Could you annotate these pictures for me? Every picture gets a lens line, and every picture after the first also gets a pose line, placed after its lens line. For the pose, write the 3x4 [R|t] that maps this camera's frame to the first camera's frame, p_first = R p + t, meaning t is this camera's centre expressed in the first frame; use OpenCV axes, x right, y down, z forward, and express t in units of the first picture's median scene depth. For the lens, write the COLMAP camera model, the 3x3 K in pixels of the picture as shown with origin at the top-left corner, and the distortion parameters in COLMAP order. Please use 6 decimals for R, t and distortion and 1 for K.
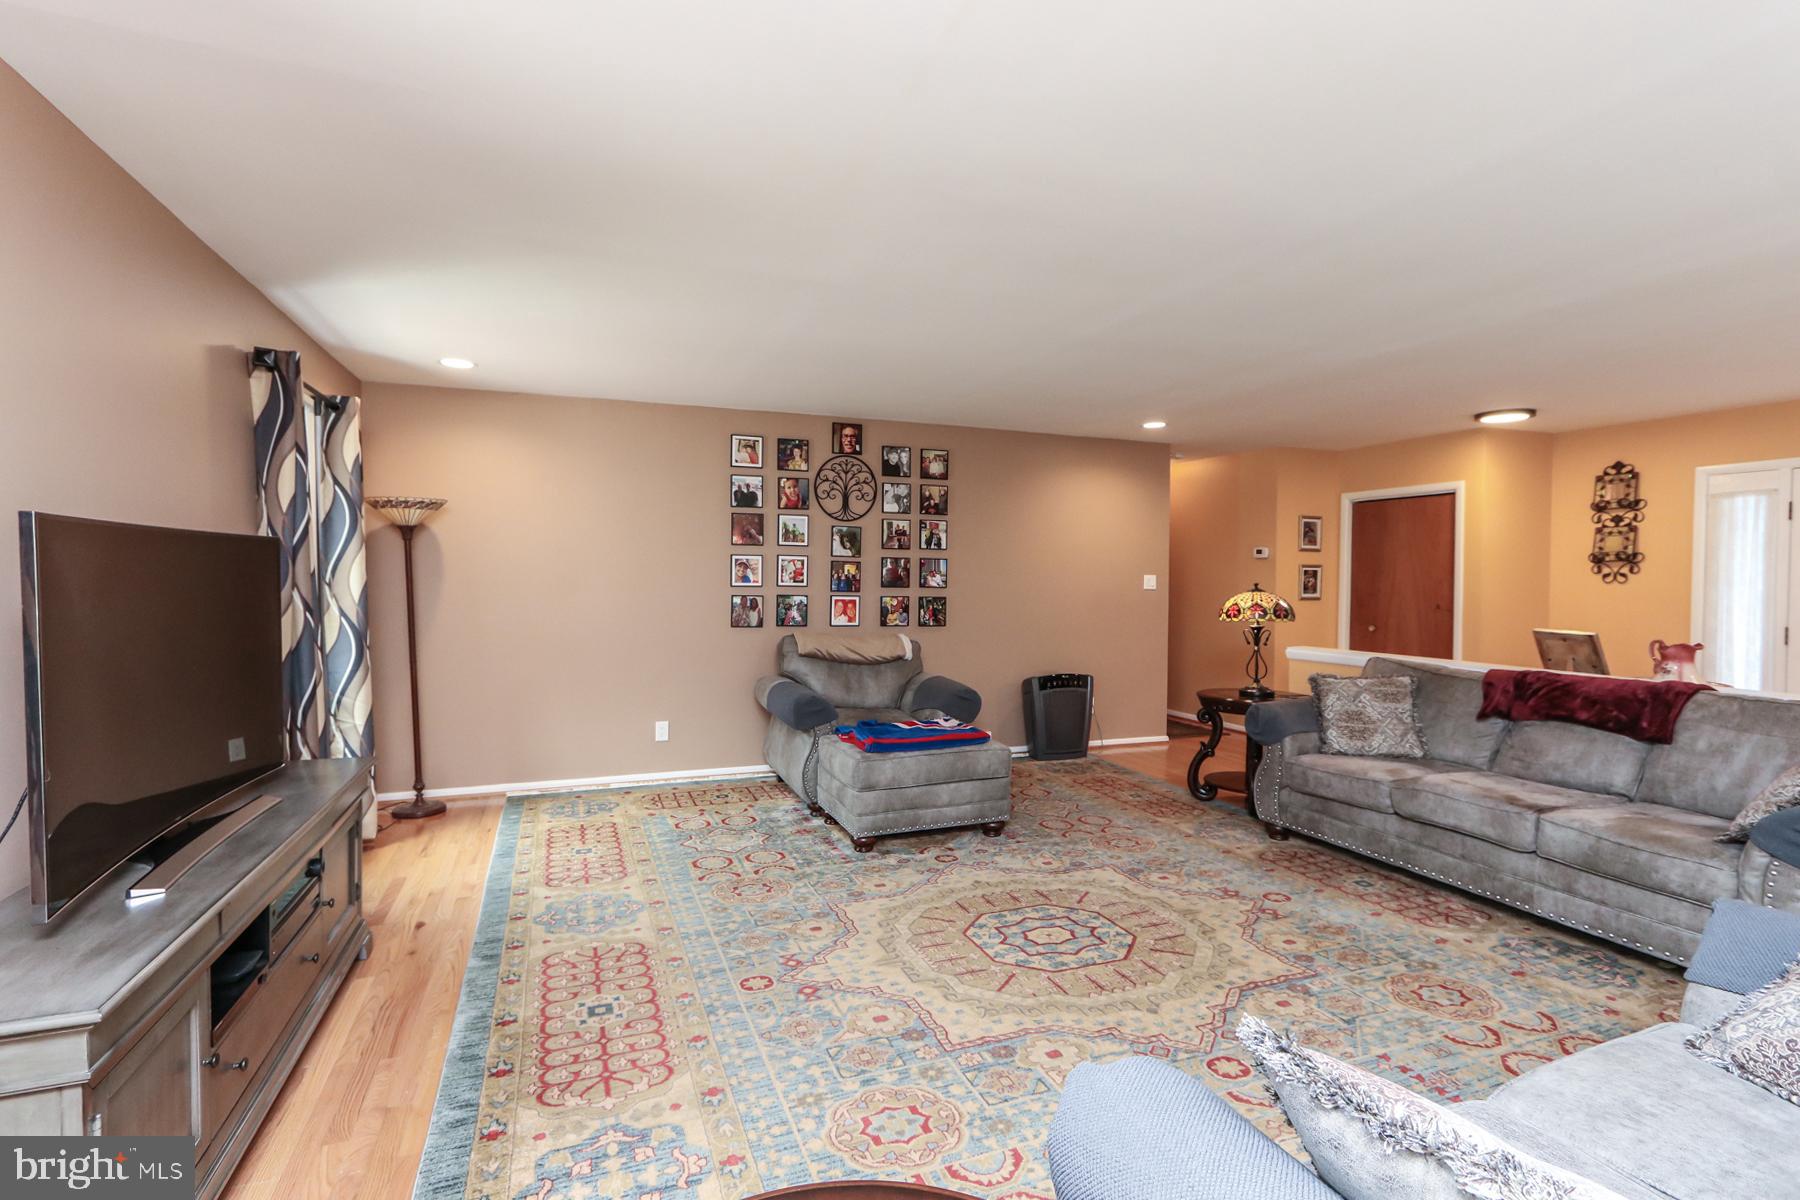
lens RADIAL K [[830.5, 0, 875.7], [0, 830.5, 601.0], [0, 0, 1]] dist [0.000201, 0.001055]
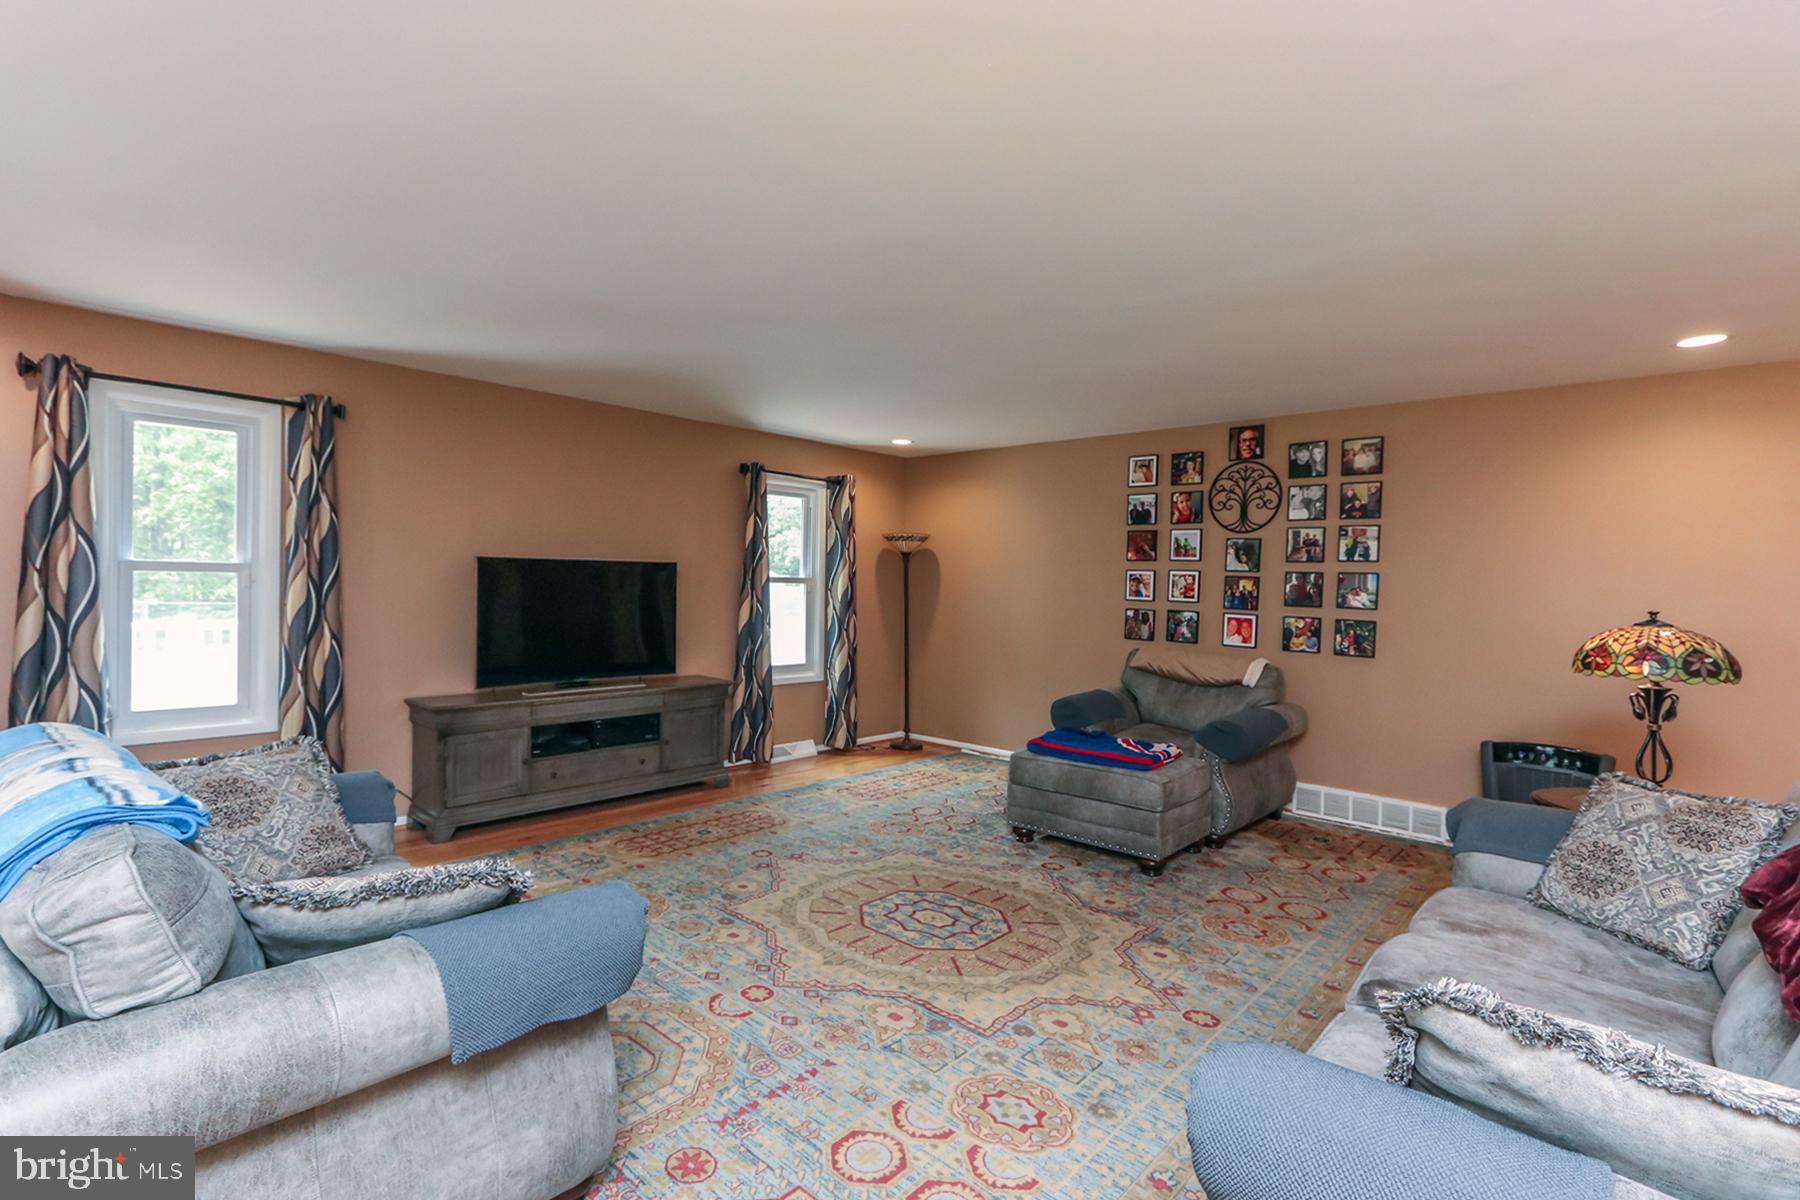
lens RADIAL K [[830.5, 0, 881.3], [0, 830.5, 597.8], [0, 0, 1]] dist [0.000201, 0.001055]
pose [[0.451335, 0.019098, -0.892150, 0.690934], [-0.045220, 0.998976, -0.001492, -0.005383], [0.891208, 0.041016, 0.451737, 0.264726]]
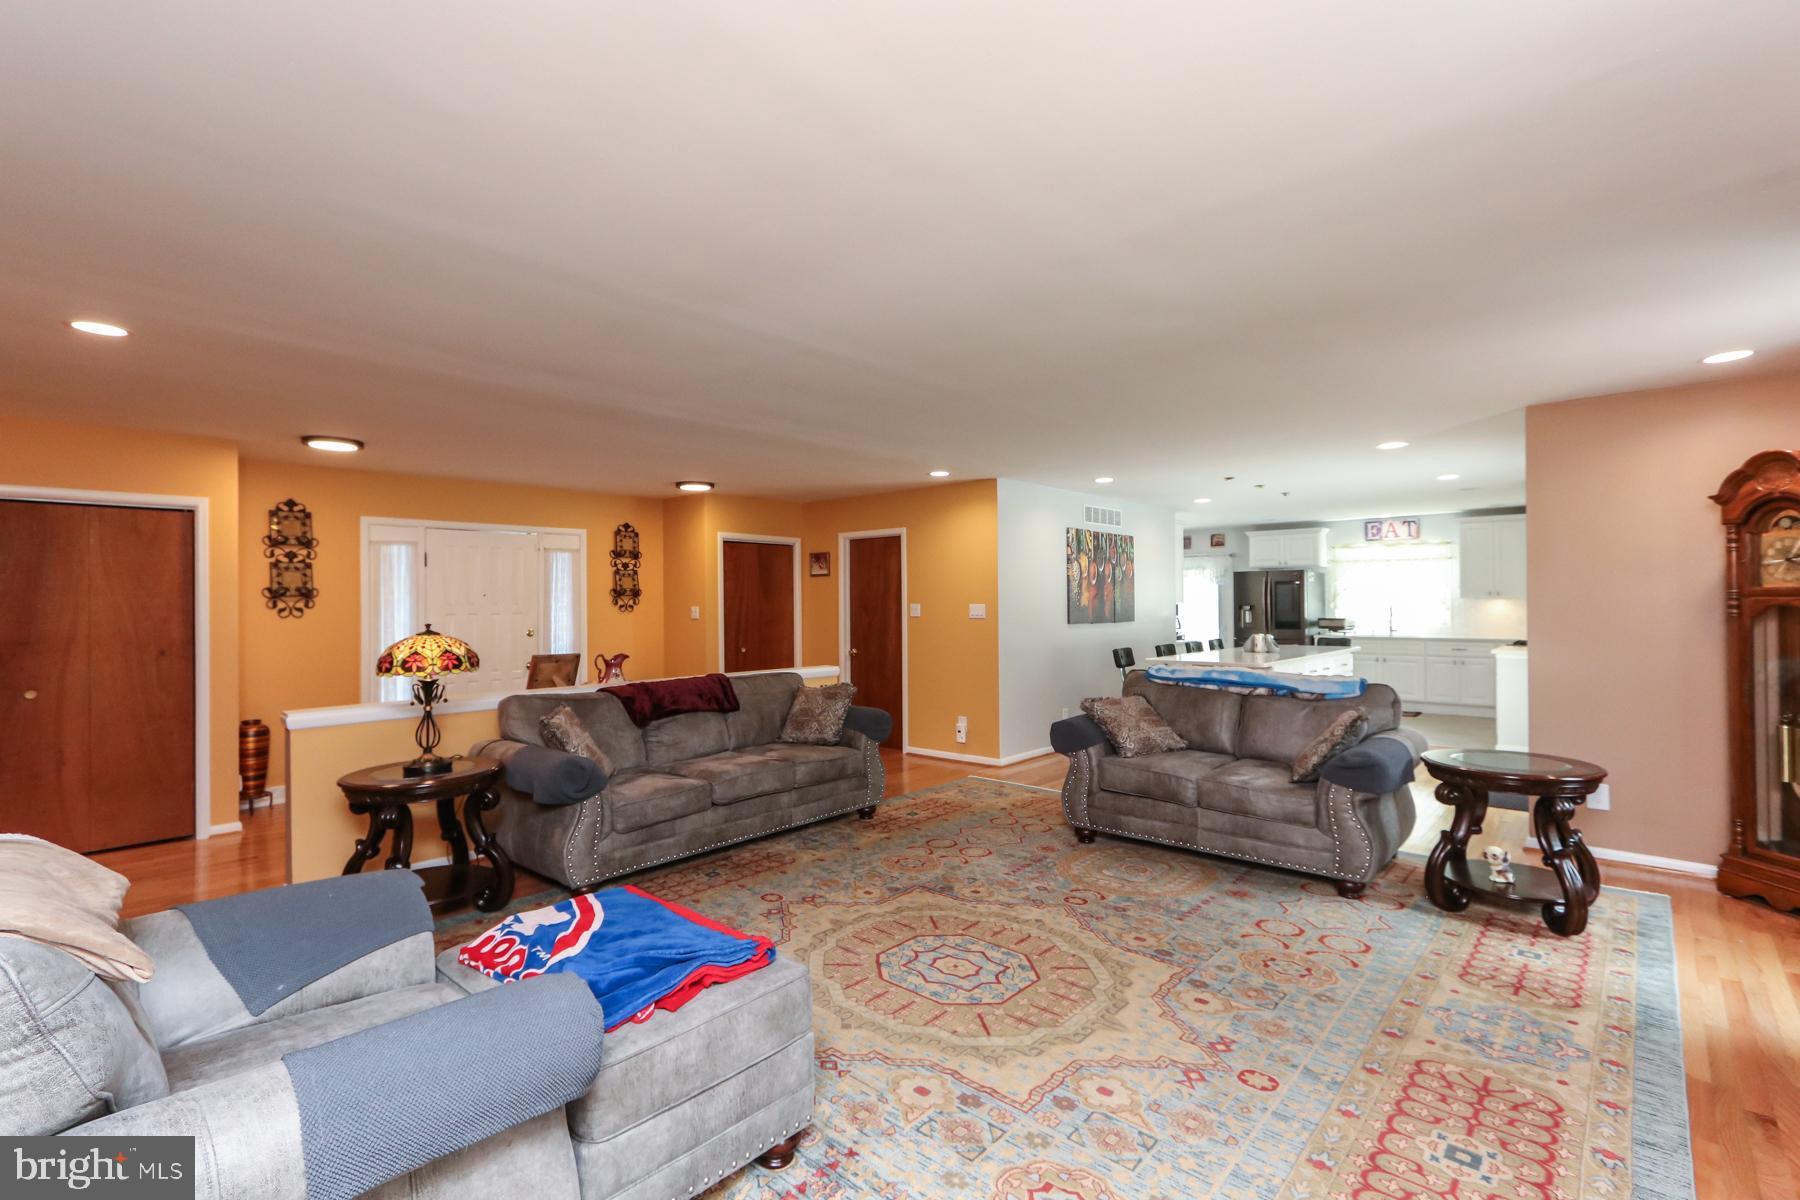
lens RADIAL K [[830.5, 0, 883.4], [0, 830.5, 597.4], [0, 0, 1]] dist [0.000201, 0.001055]
pose [[-0.455484, 0.005121, 0.890229, -0.399688], [0.033540, 0.999372, 0.011412, -0.038136], [-0.889612, 0.035056, -0.455370, 0.928607]]
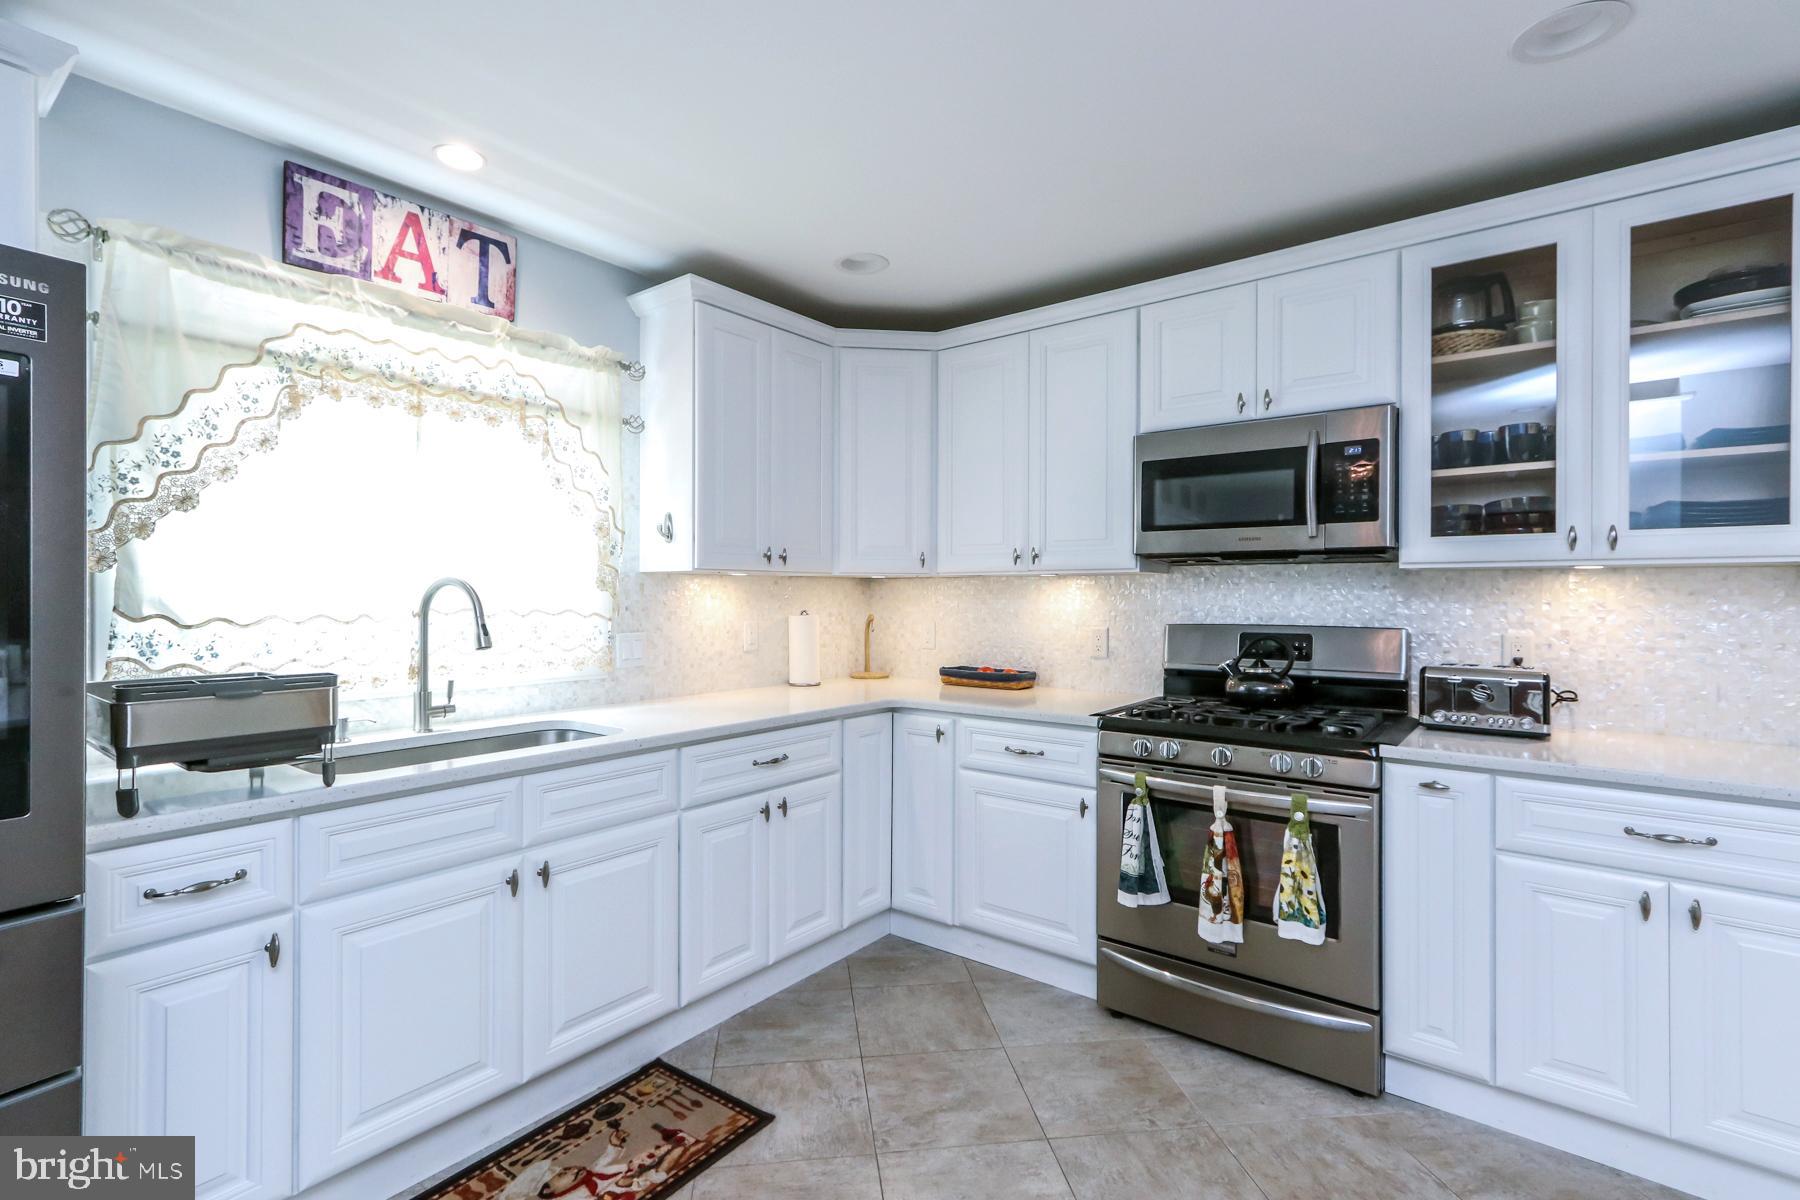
lens RADIAL K [[830.5, 0, 889.3], [0, 830.5, 595.6], [0, 0, 1]] dist [0.000201, 0.001055]
pose [[-0.854338, -0.005536, -0.519689, 0.906296], [-0.020770, 0.999508, 0.023498, 0.033659], [0.519303, 0.030869, -0.854032, -0.653178]]
